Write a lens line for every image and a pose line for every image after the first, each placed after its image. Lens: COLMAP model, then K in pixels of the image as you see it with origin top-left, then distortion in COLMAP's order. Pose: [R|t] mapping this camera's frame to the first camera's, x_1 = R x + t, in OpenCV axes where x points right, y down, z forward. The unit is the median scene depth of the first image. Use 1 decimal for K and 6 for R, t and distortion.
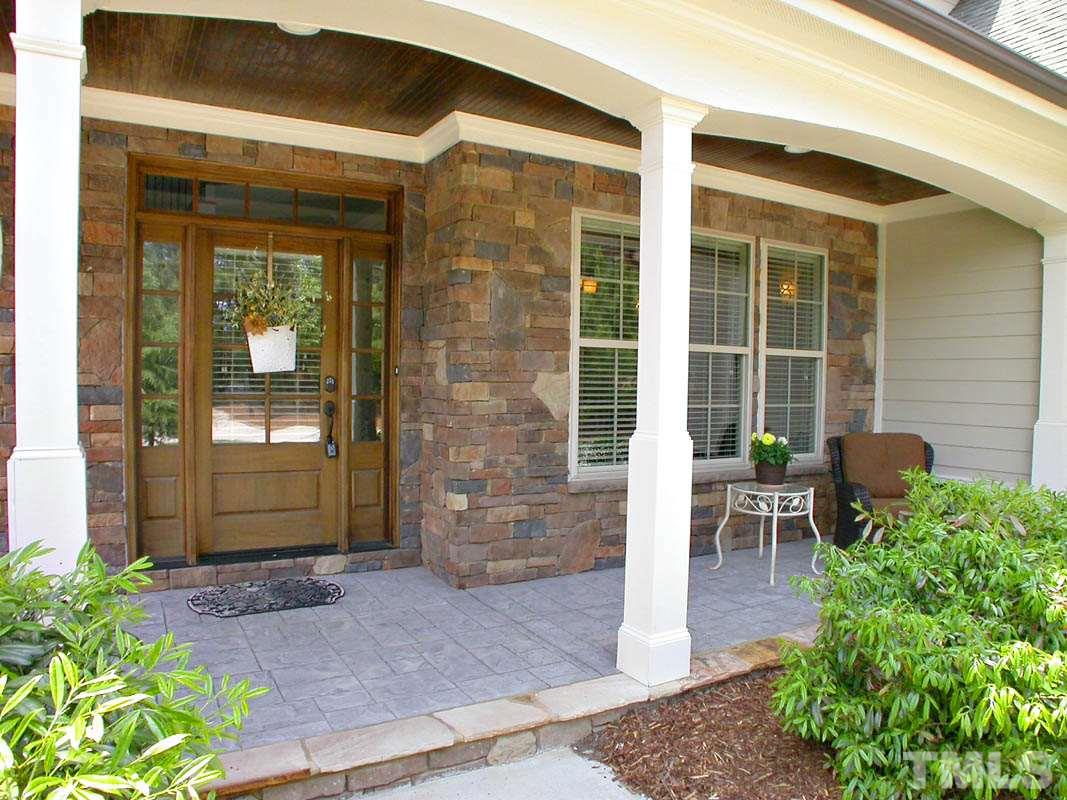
lens RADIAL K [[757.9, 0, 542.4], [0, 757.9, 403.4], [0, 0, 1]] dist [-0.140509, 0.069450]
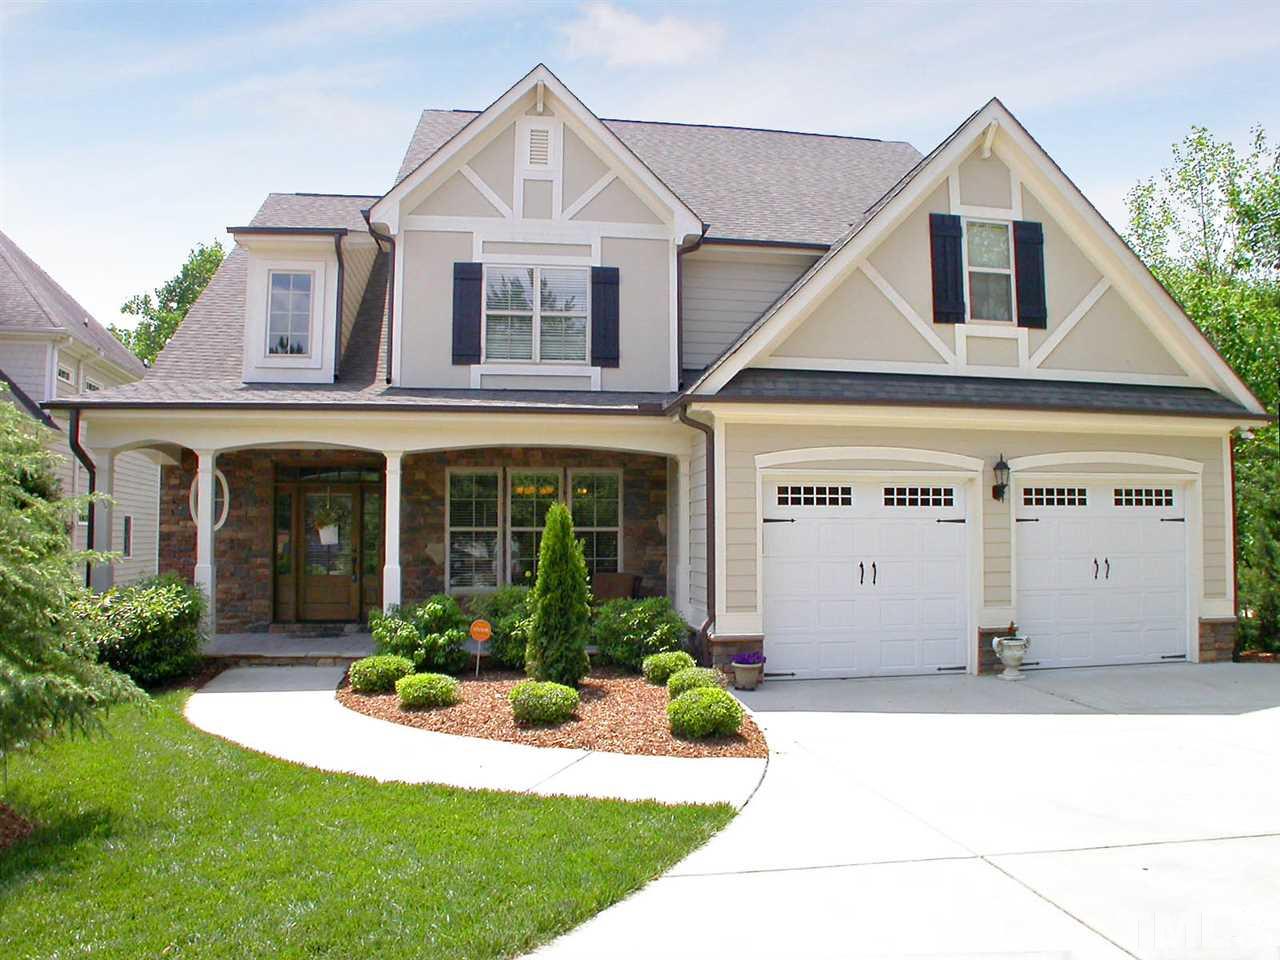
lens RADIAL K [[909.2, 0, 650.7], [0, 909.2, 484.0], [0, 0, 1]] dist [-0.140509, 0.069450]
pose [[0.930607, -0.039882, -0.363839, 1.567768], [0.006198, 0.995621, -0.093281, 0.036769], [0.365966, 0.084553, 0.926779, -1.229868]]
